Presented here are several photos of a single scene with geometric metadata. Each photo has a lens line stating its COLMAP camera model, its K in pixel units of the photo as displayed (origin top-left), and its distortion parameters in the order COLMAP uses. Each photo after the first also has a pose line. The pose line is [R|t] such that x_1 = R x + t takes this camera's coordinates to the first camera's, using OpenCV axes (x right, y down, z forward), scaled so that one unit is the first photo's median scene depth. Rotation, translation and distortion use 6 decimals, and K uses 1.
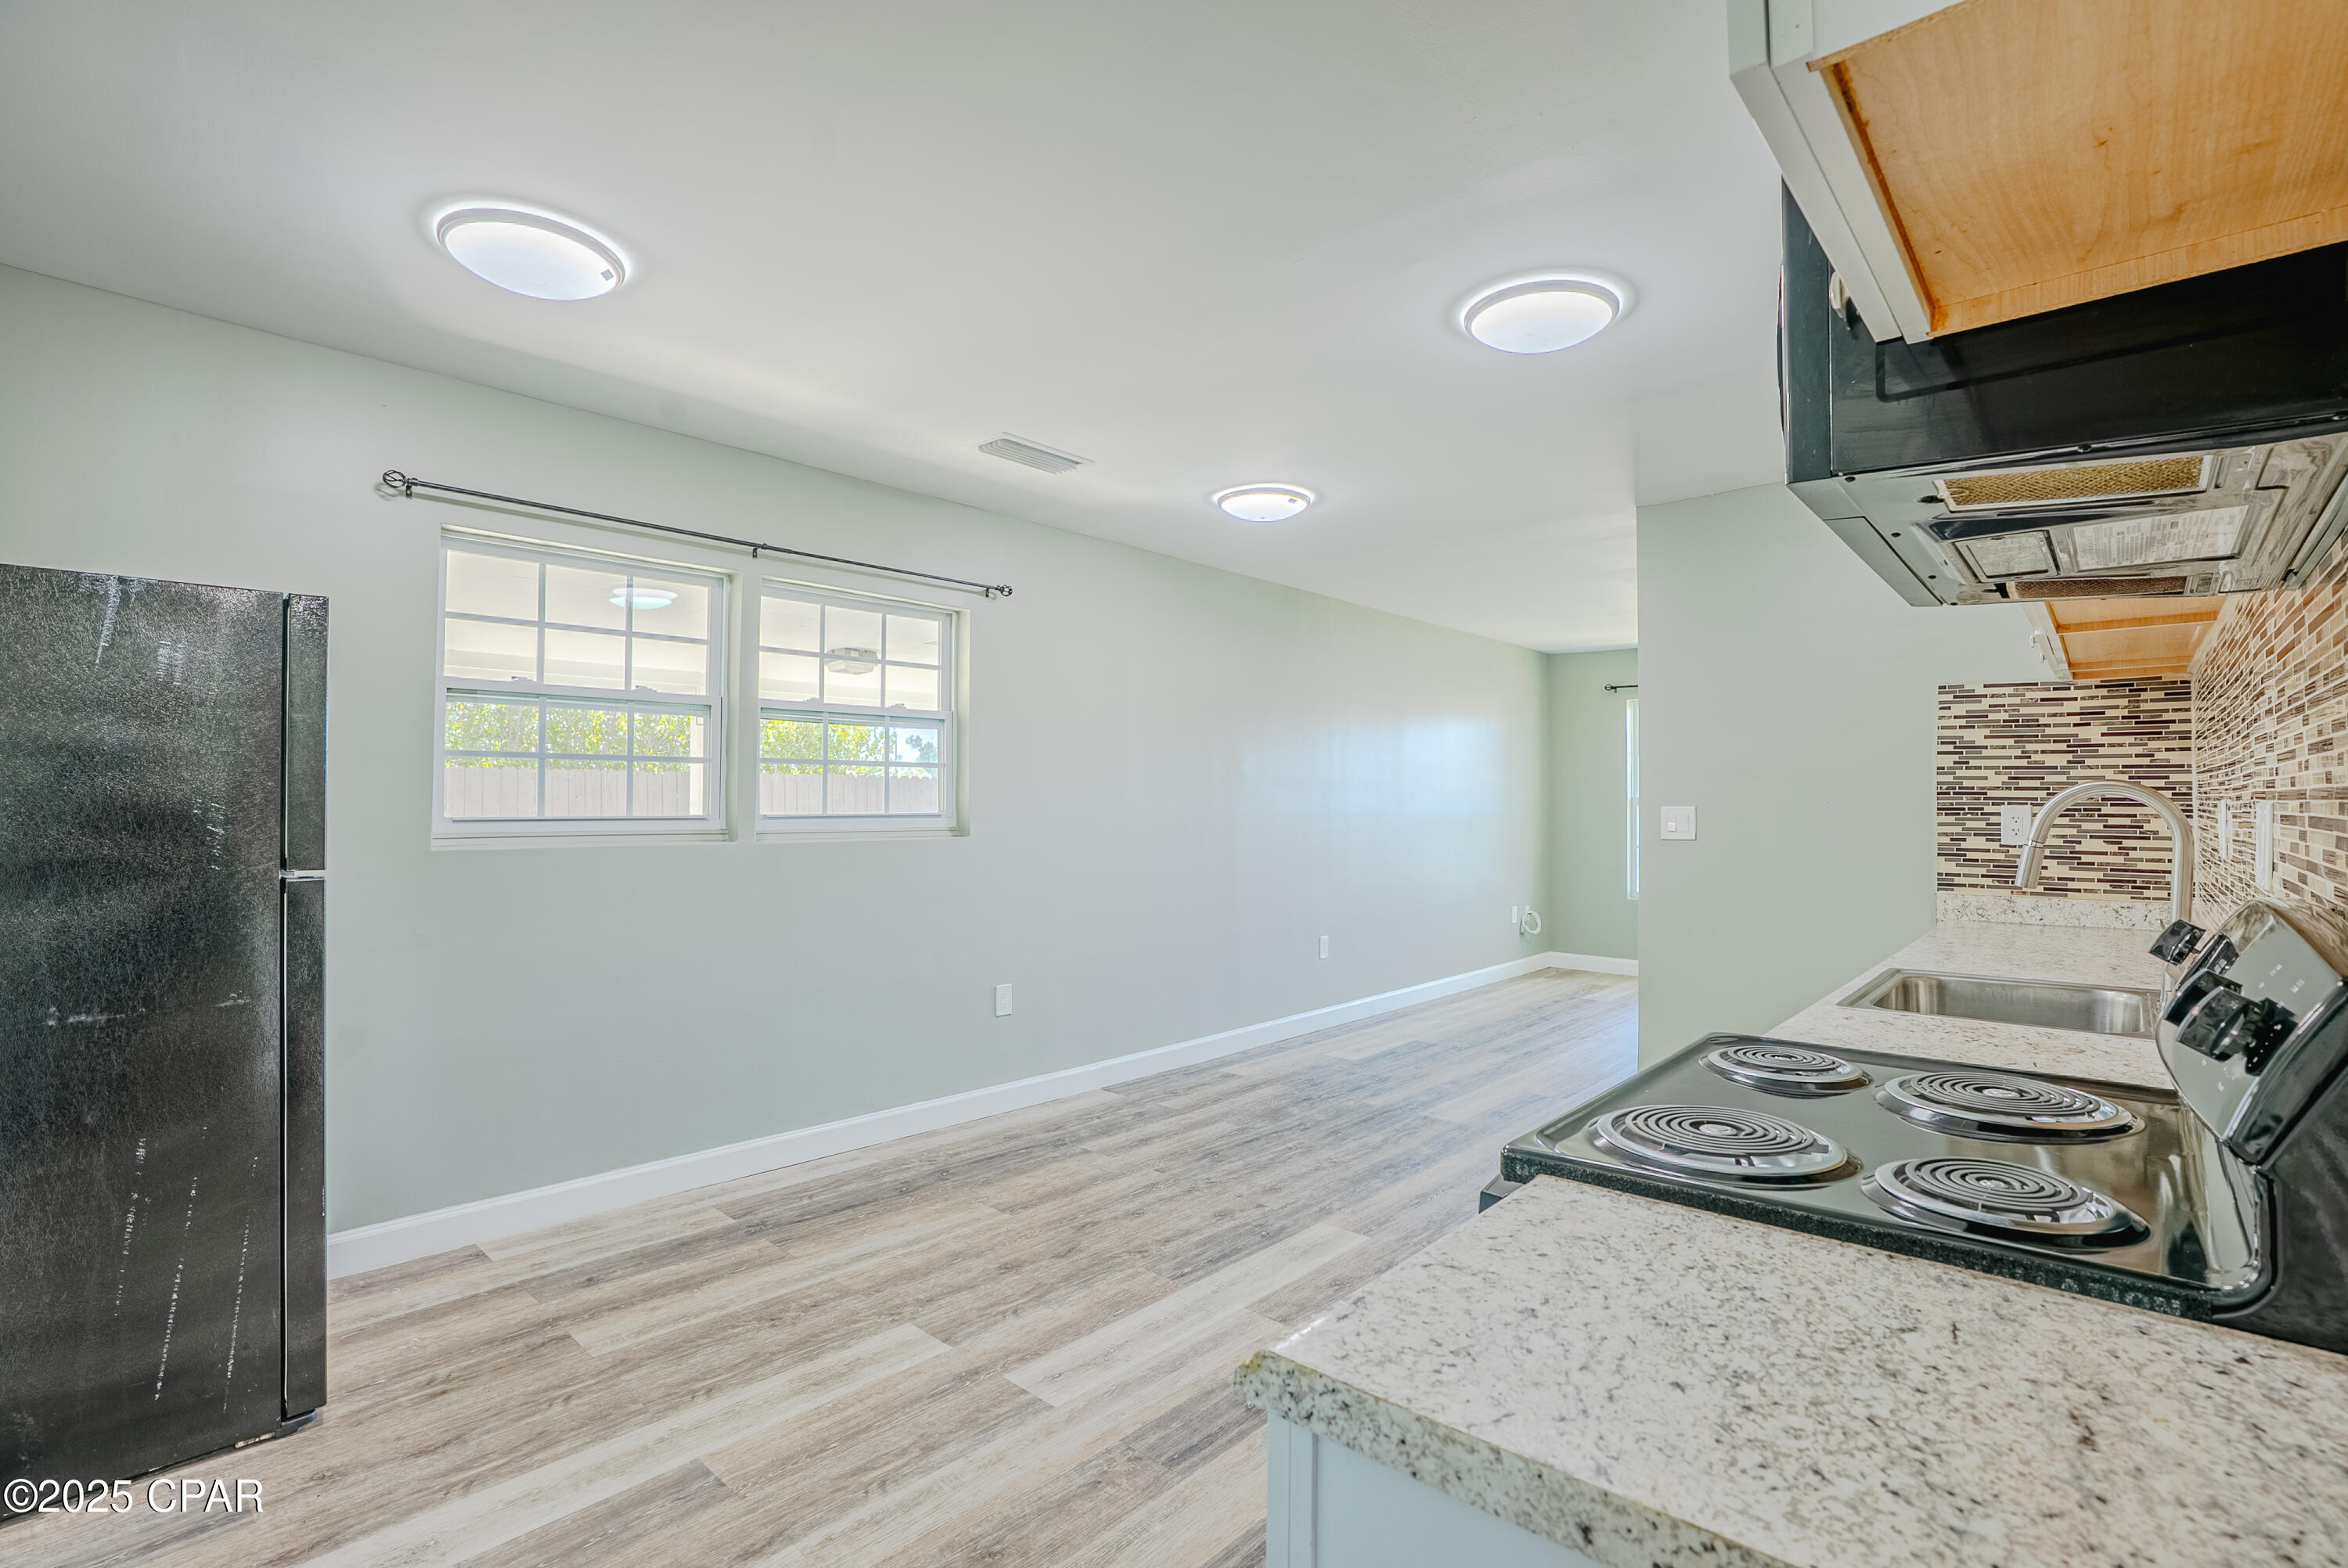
lens RADIAL K [[1104.0, 0, 1185.0], [0, 1104.0, 783.3], [0, 0, 1]] dist [-0.073013, 0.031443]
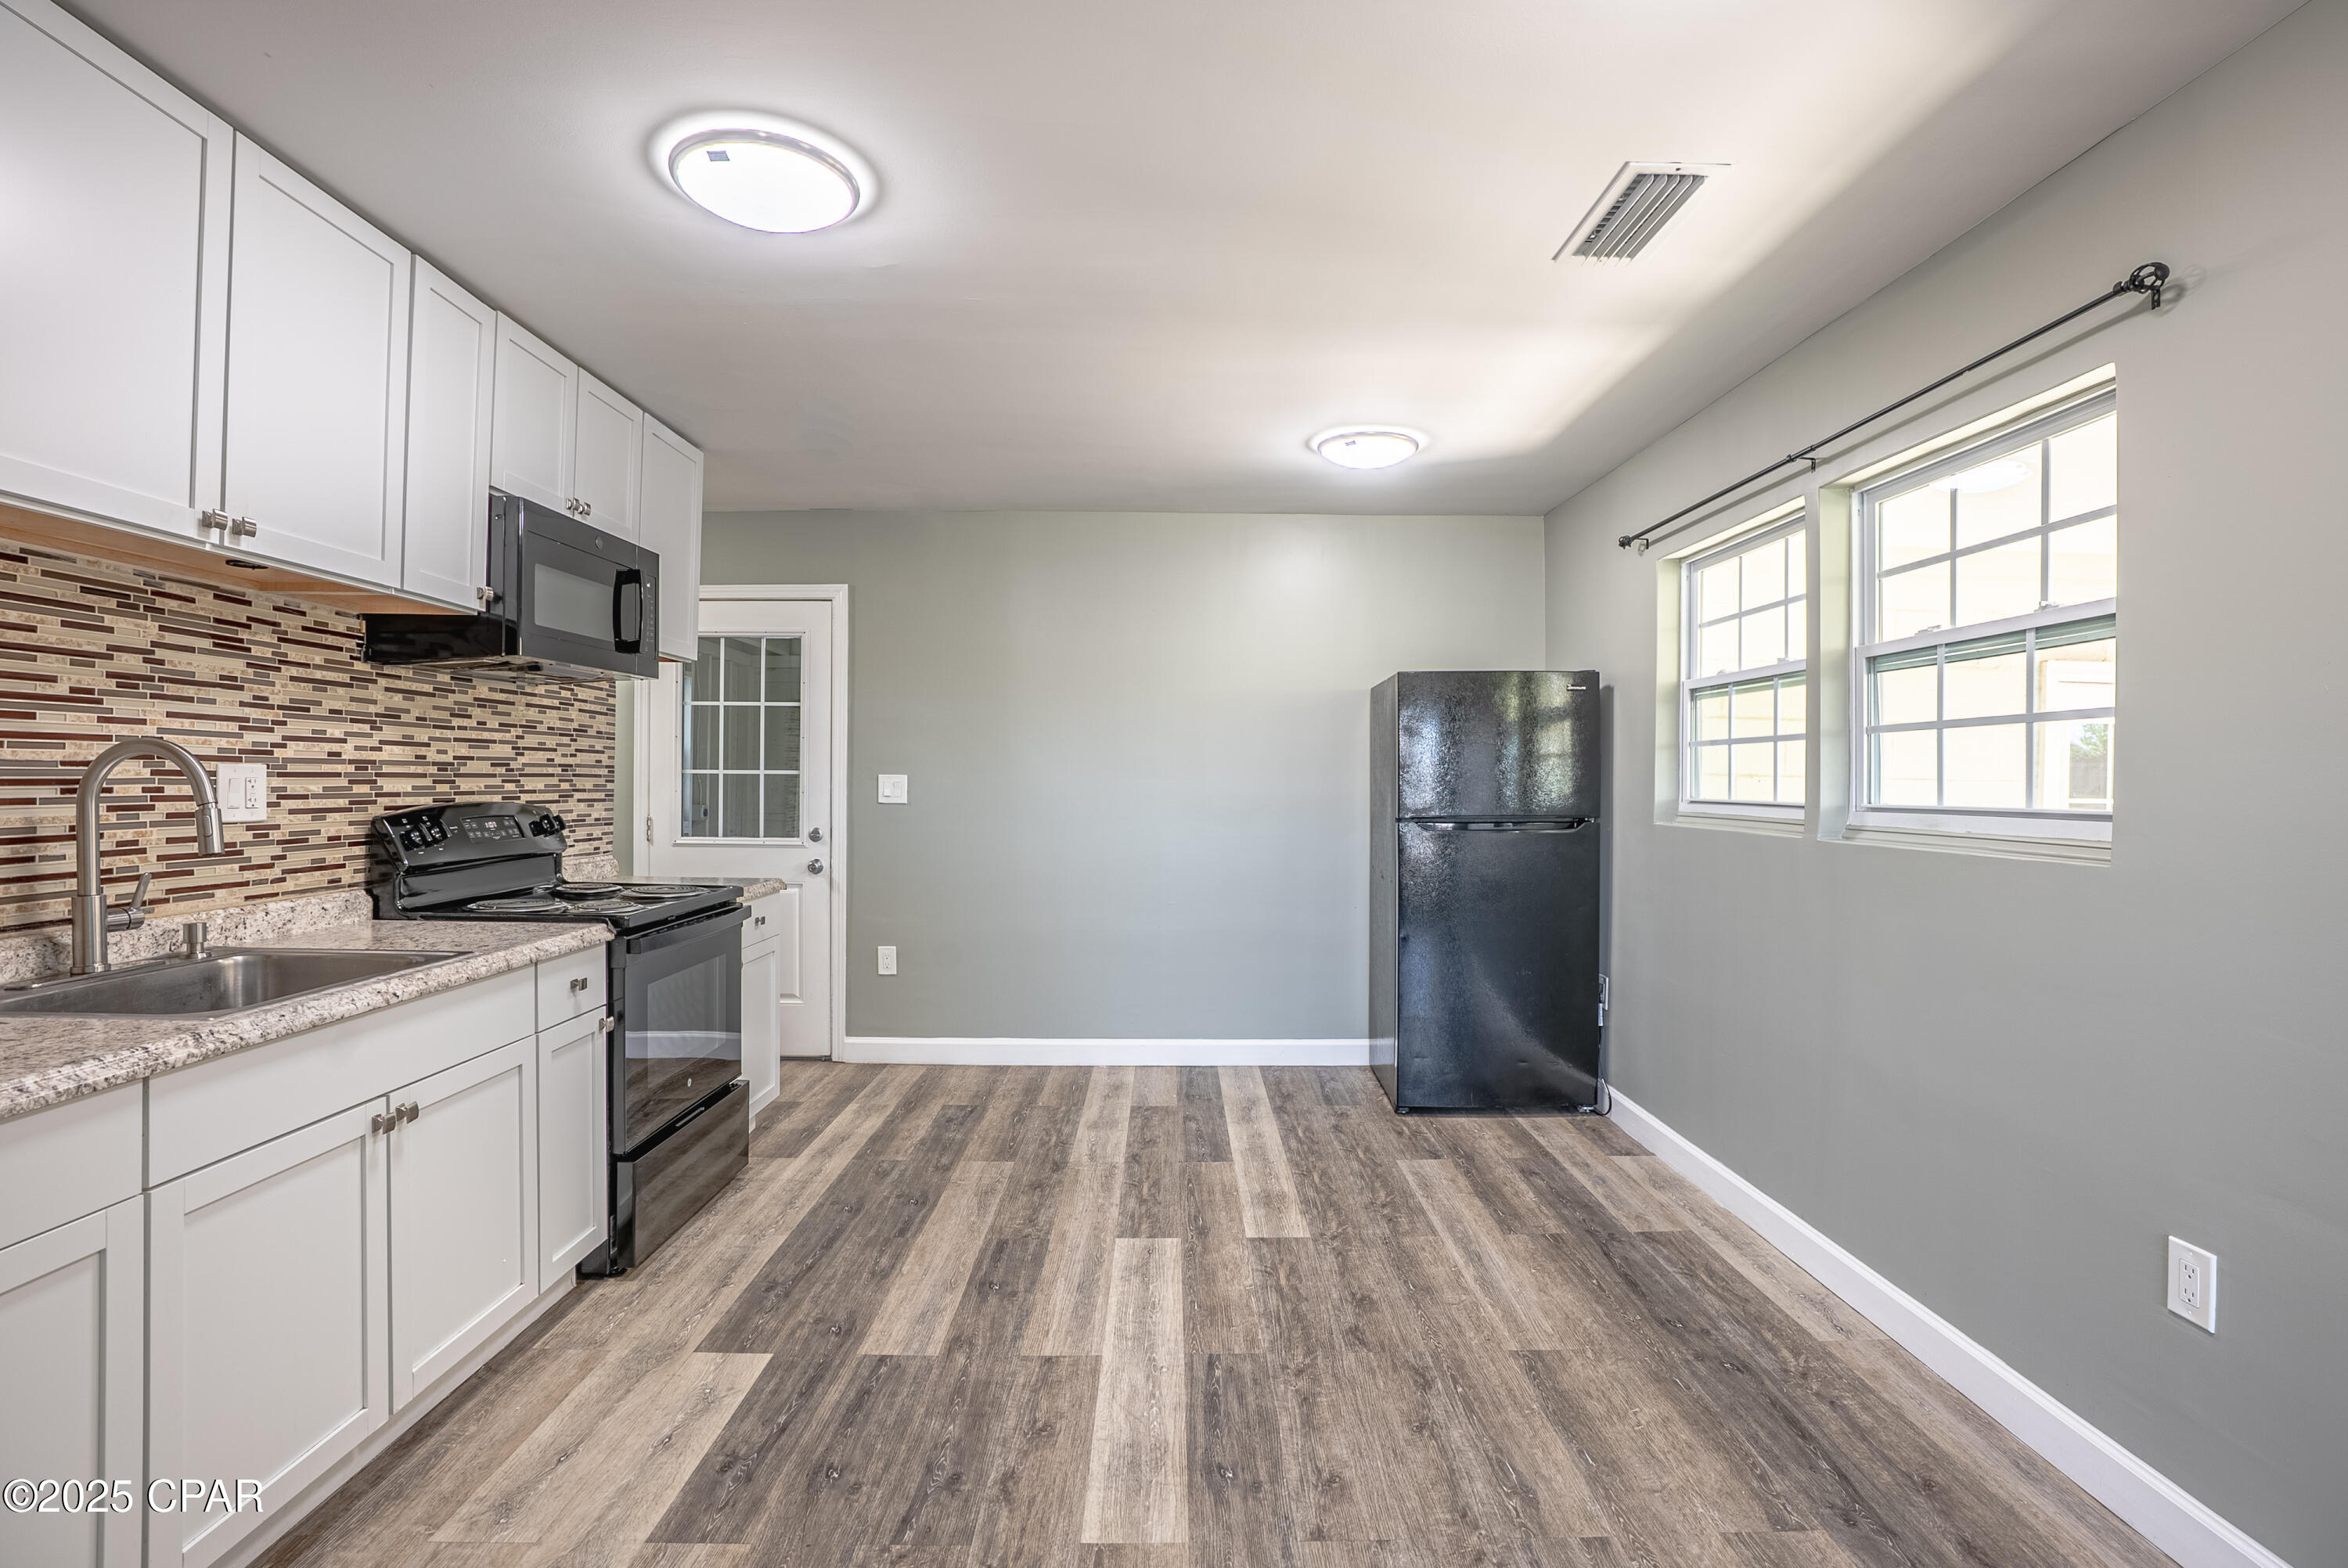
lens RADIAL K [[1084.6, 0, 1161.4], [0, 1084.6, 775.0], [0, 0, 1]] dist [-0.071219, 0.029724]
pose [[-0.746386, -0.014206, -0.665362, 0.549252], [-0.002373, 0.999823, -0.018685, 0.033187], [0.665509, -0.012368, -0.746287, 1.558018]]
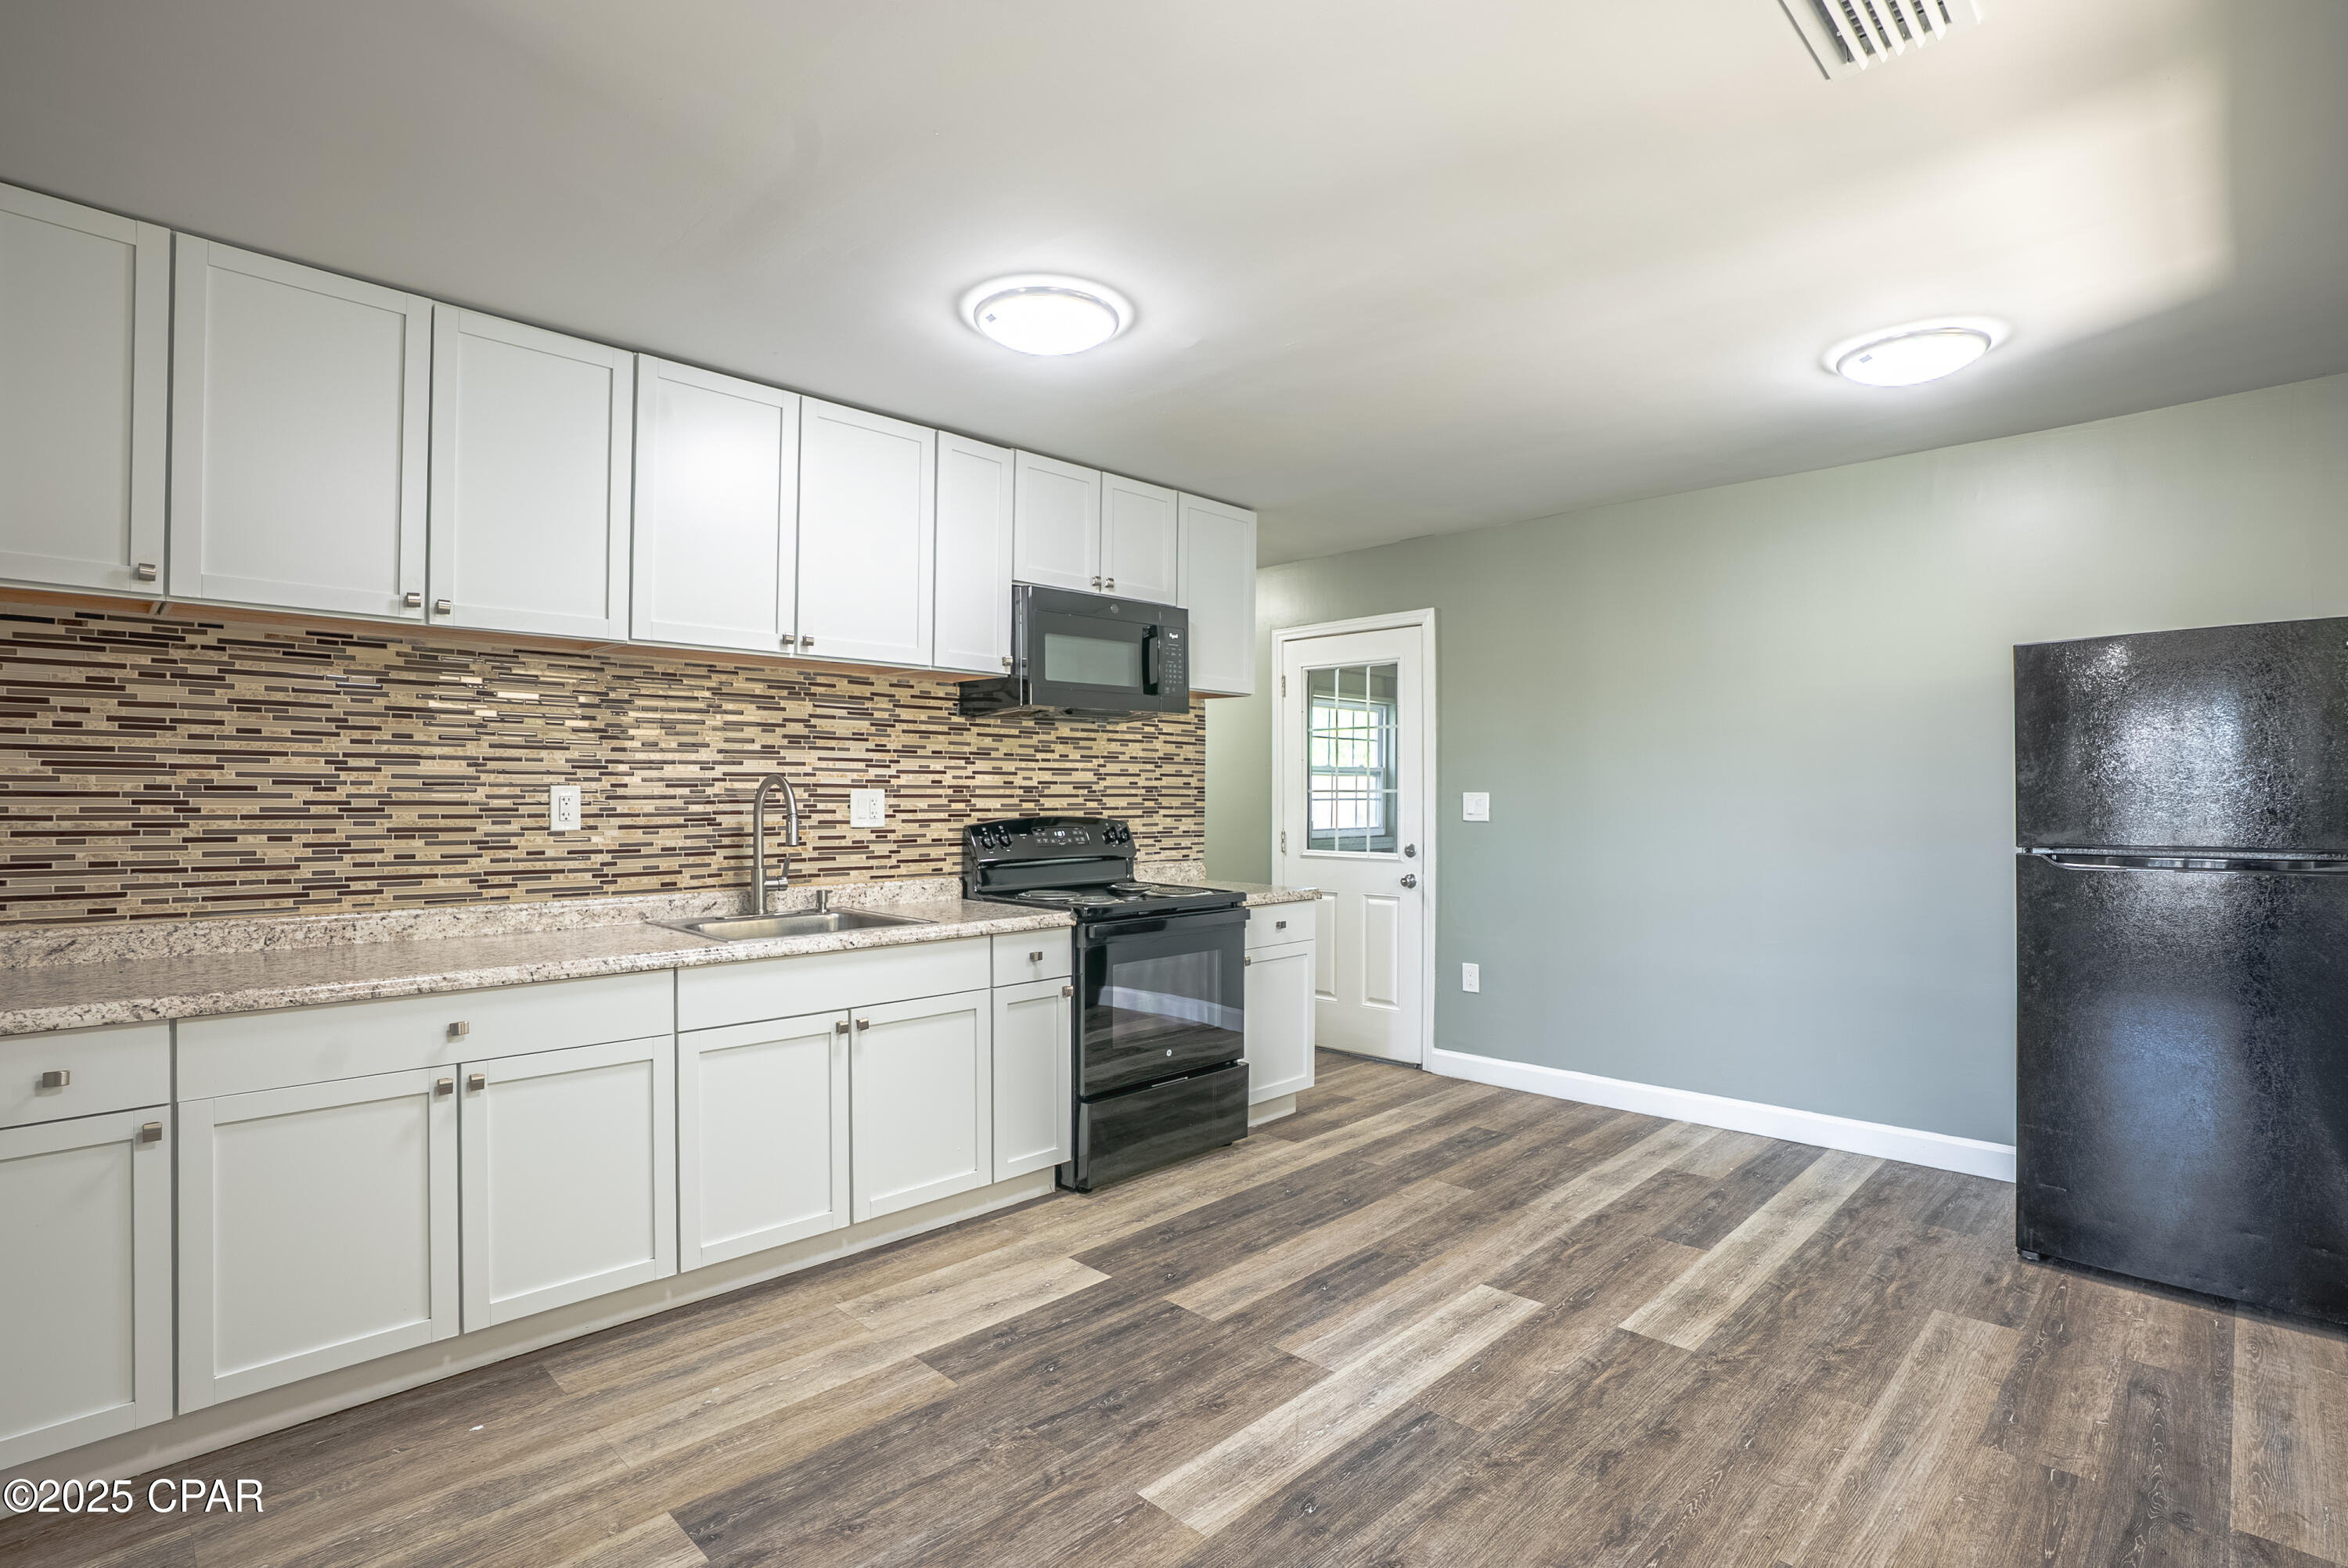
lens RADIAL K [[1104.0, 0, 1185.0], [0, 1104.0, 783.3], [0, 0, 1]] dist [-0.073013, 0.031443]
pose [[-0.998873, -0.006343, 0.047040, 0.126343], [-0.007469, 0.999689, -0.023794, 0.032263], [-0.046874, -0.024118, -0.998610, 1.751255]]
